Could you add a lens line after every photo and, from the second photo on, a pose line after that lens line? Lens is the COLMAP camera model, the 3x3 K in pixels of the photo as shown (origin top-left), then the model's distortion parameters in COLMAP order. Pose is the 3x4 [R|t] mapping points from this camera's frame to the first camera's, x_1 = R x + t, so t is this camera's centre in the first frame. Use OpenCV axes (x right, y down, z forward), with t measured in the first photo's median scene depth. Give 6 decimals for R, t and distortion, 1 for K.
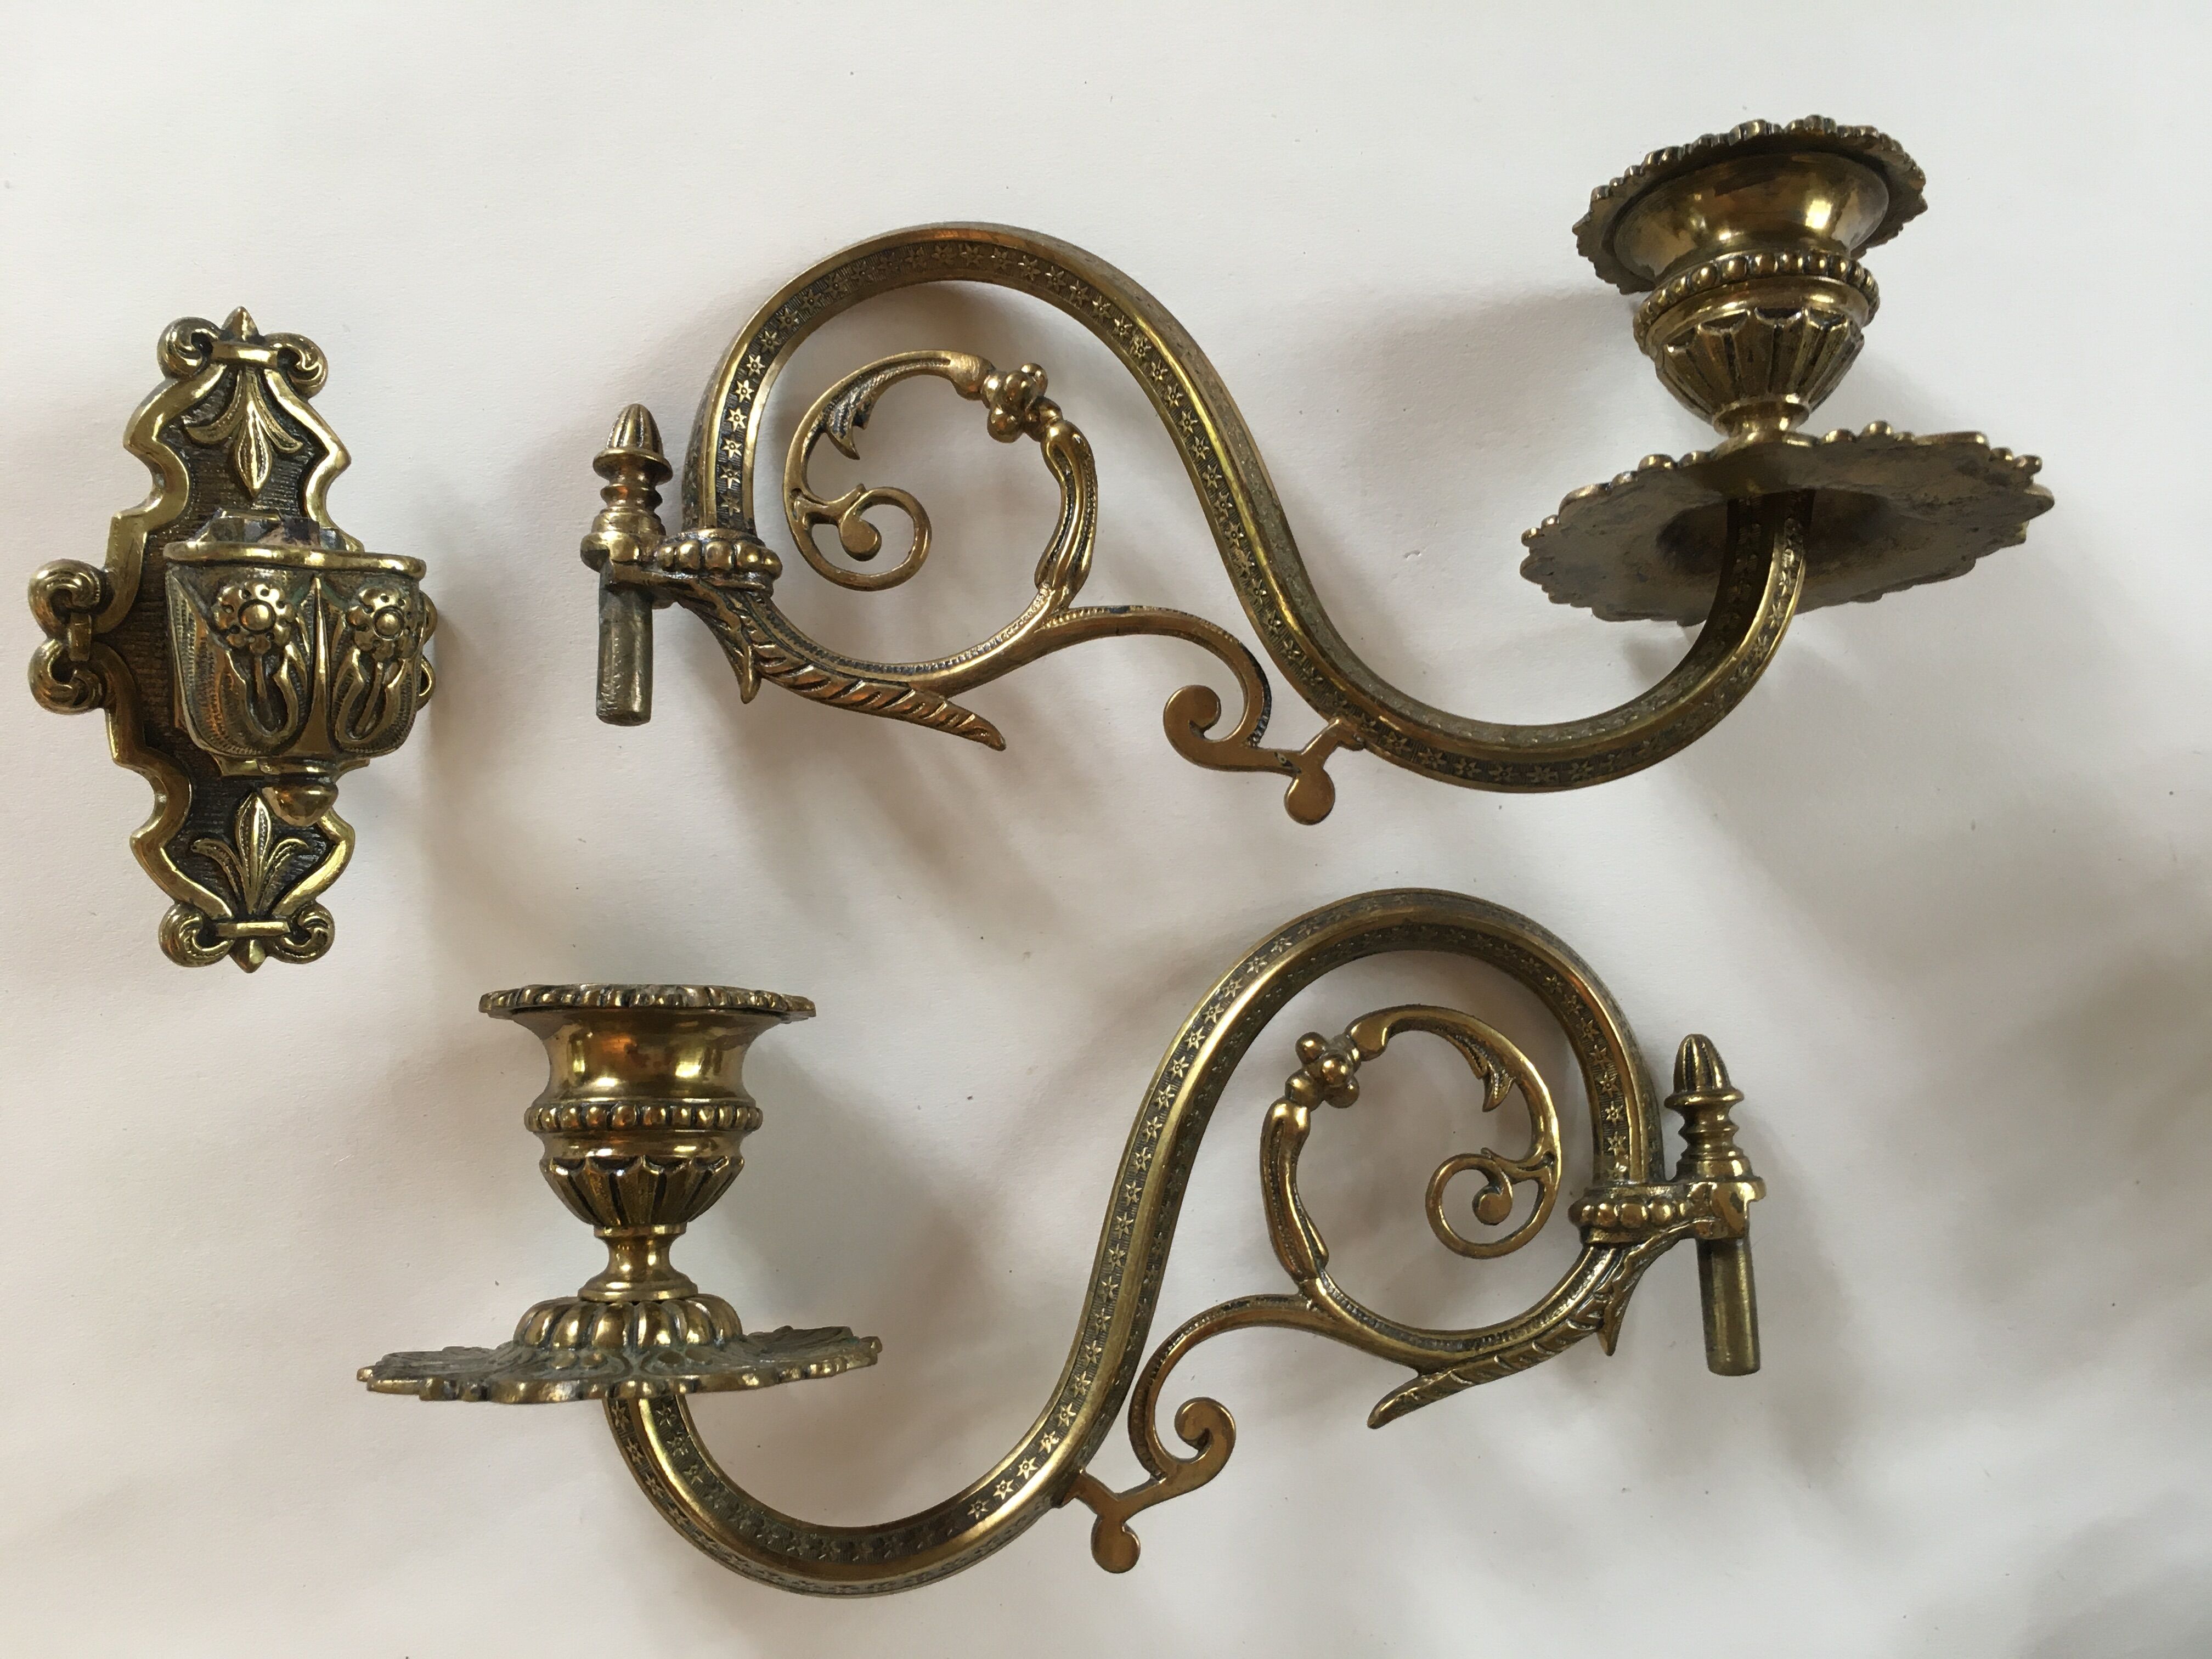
lens RADIAL K [[1849.6, 0, 1109.4], [0, 1849.6, 848.9], [0, 0, 1]] dist [0.013326, -0.042916]
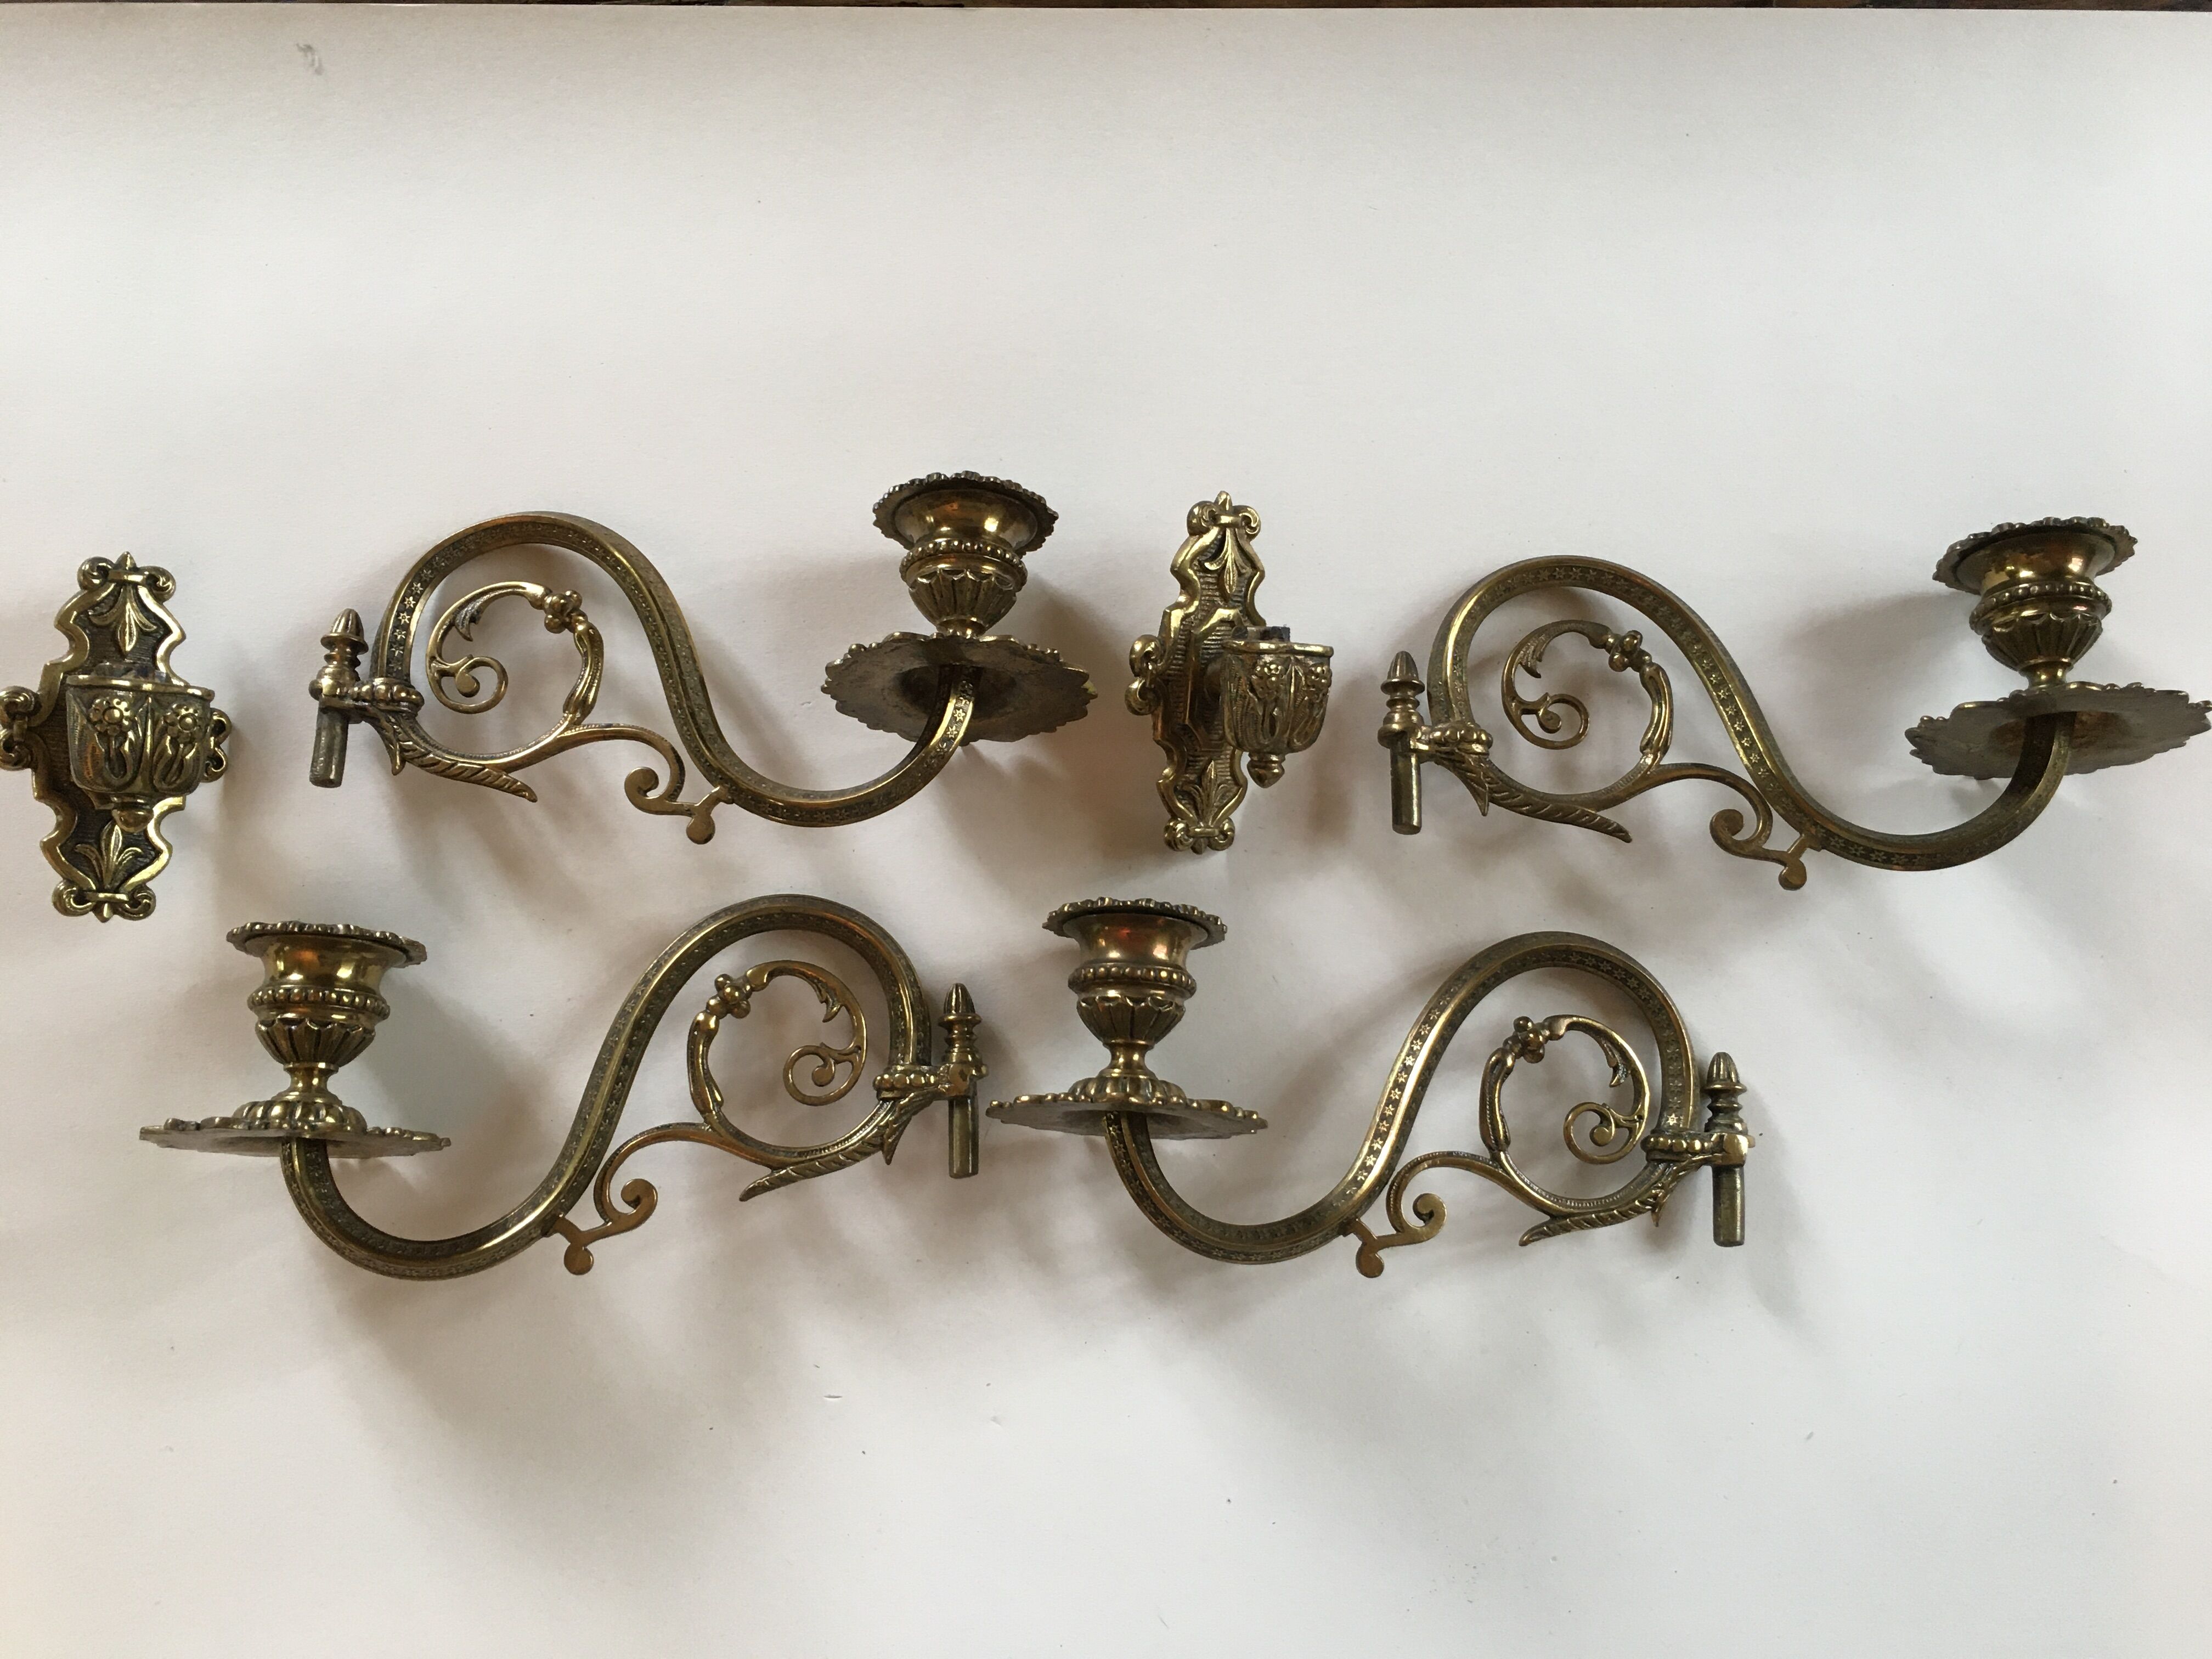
lens RADIAL K [[1849.6, 0, 1109.4], [0, 1849.6, 848.9], [0, 0, 1]] dist [0.013326, -0.042916]
pose [[0.999836, 0.016805, 0.006688, 0.476779], [-0.015955, 0.993632, -0.111535, 0.178496], [-0.008520, 0.111410, 0.993738, -0.759379]]
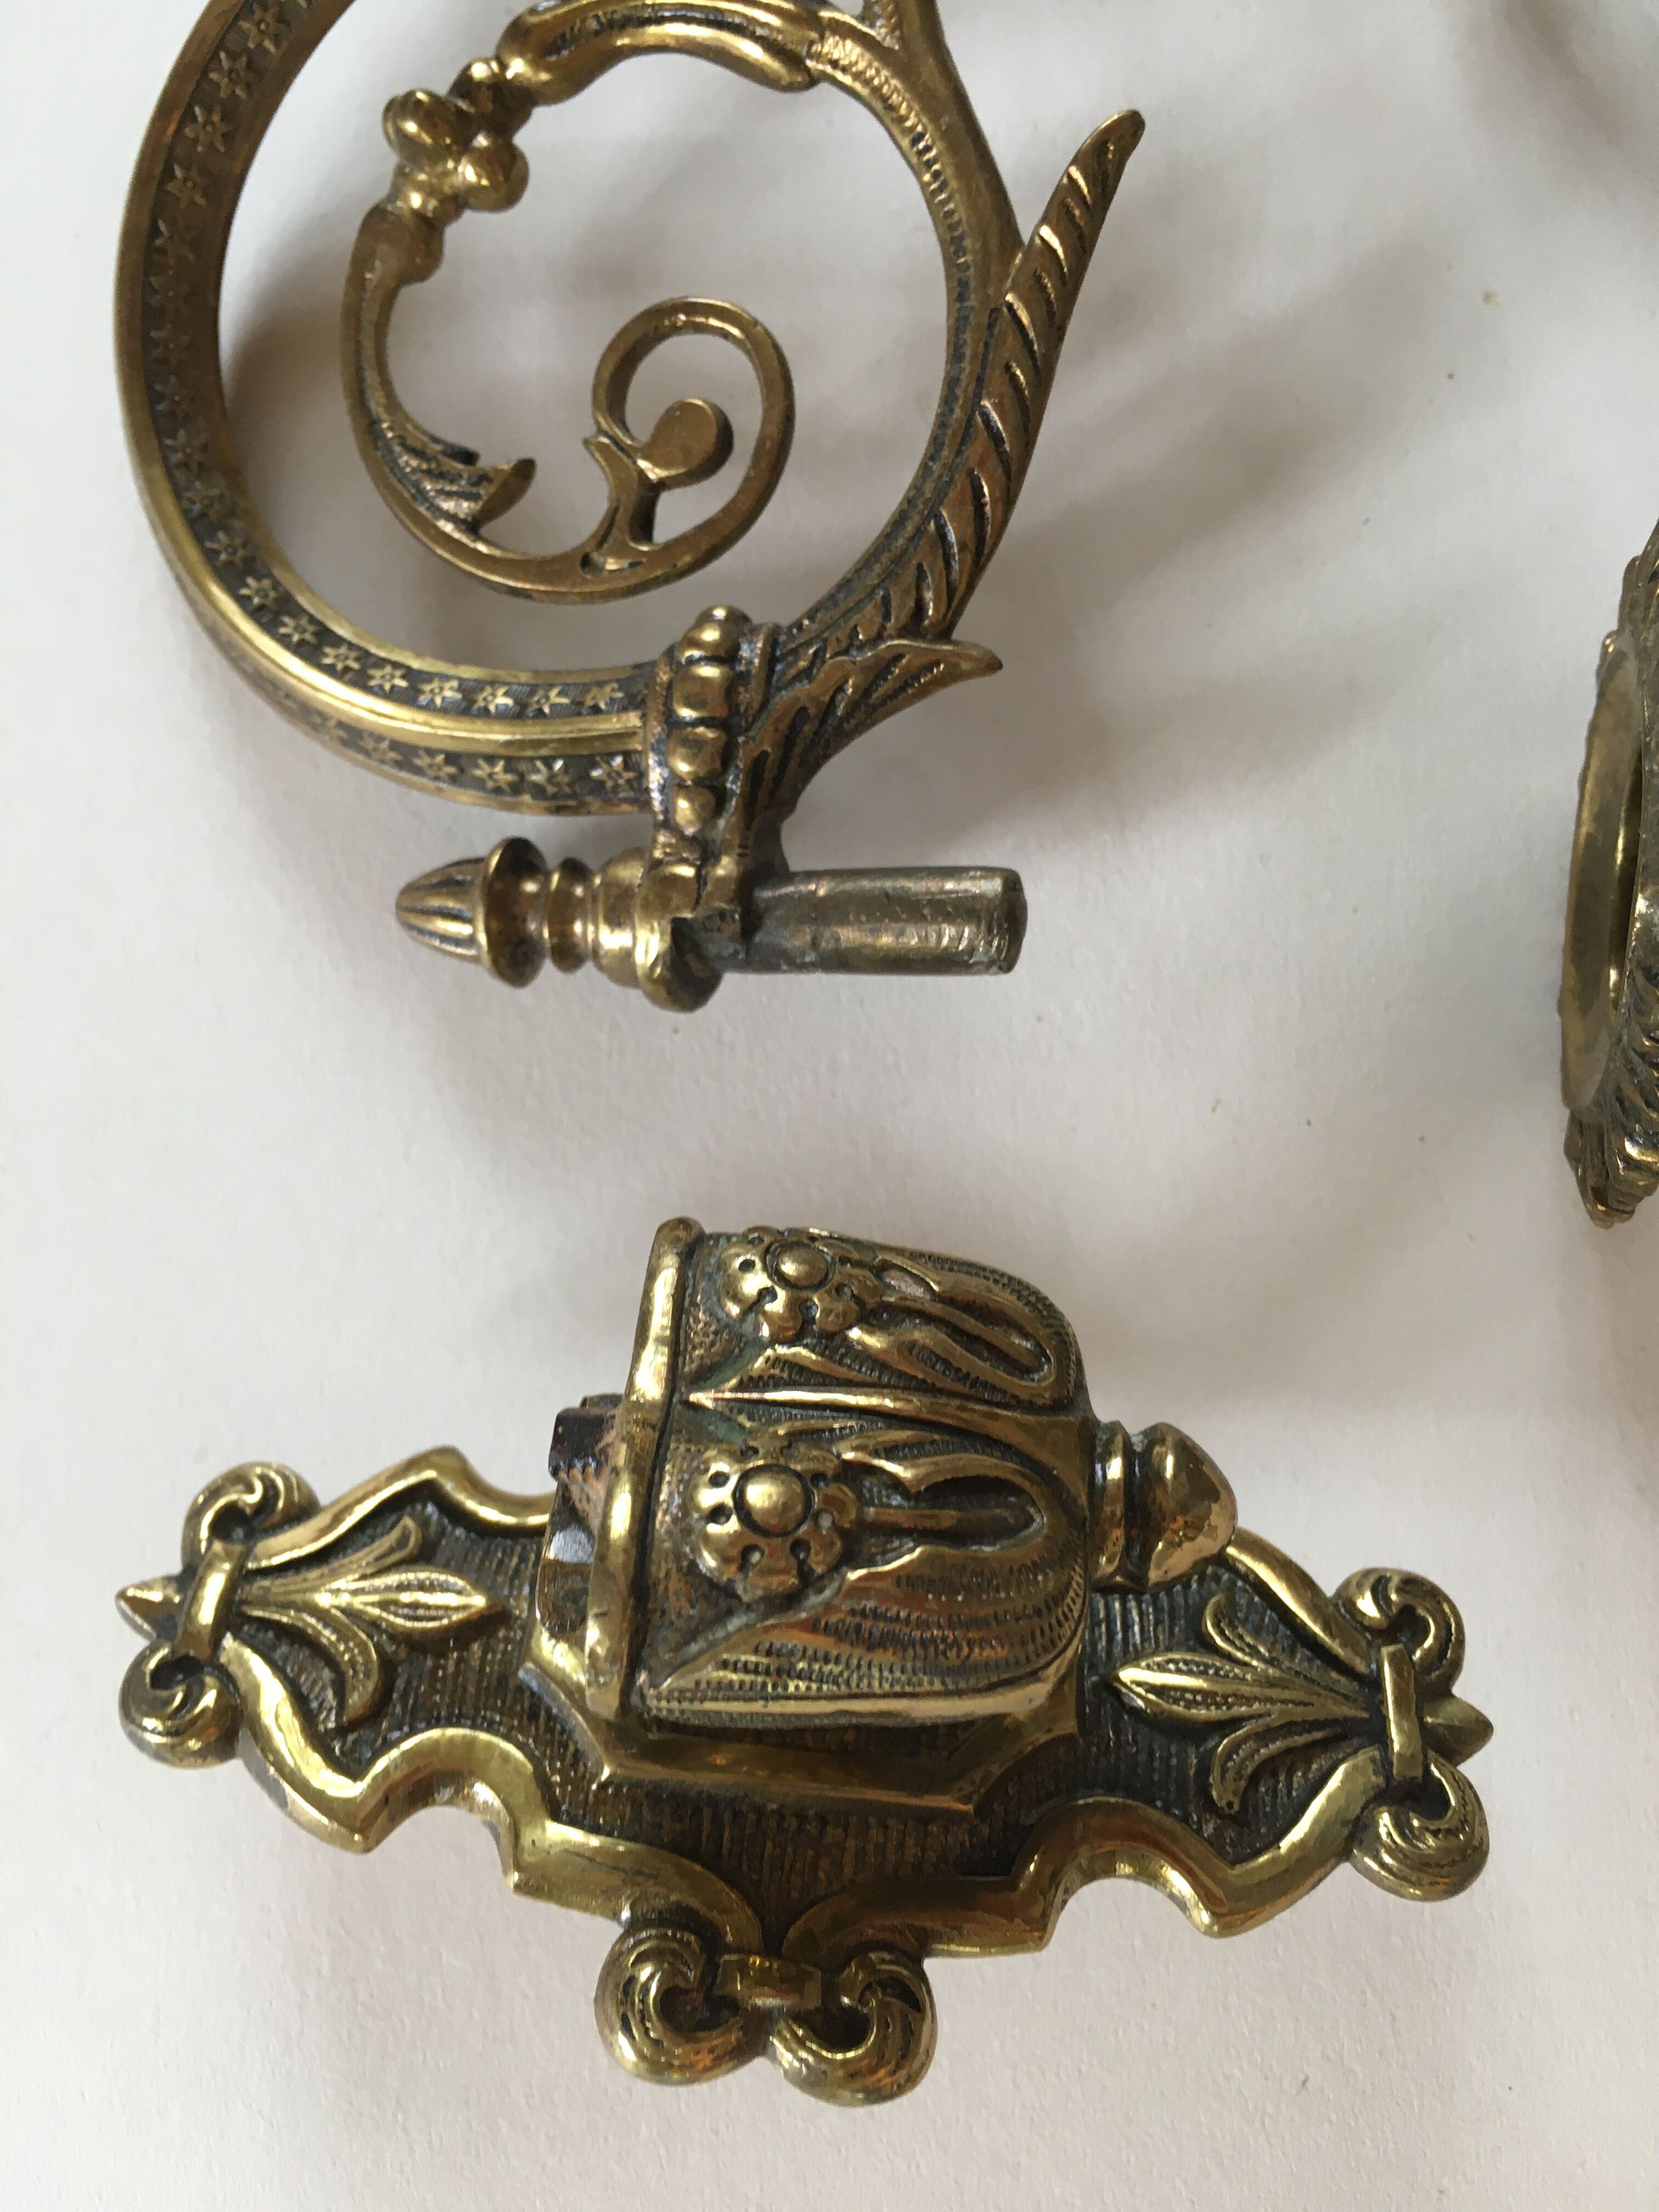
lens RADIAL K [[1928.4, 0, 829.5], [0, 1928.4, 1106.0], [0, 0, 1]] dist [0.005507, -0.001400]
pose [[0.081339, -0.995553, 0.047515, -0.344488], [0.994002, 0.077531, -0.077131, -0.075363], [0.073104, 0.053504, 0.995888, 0.491871]]
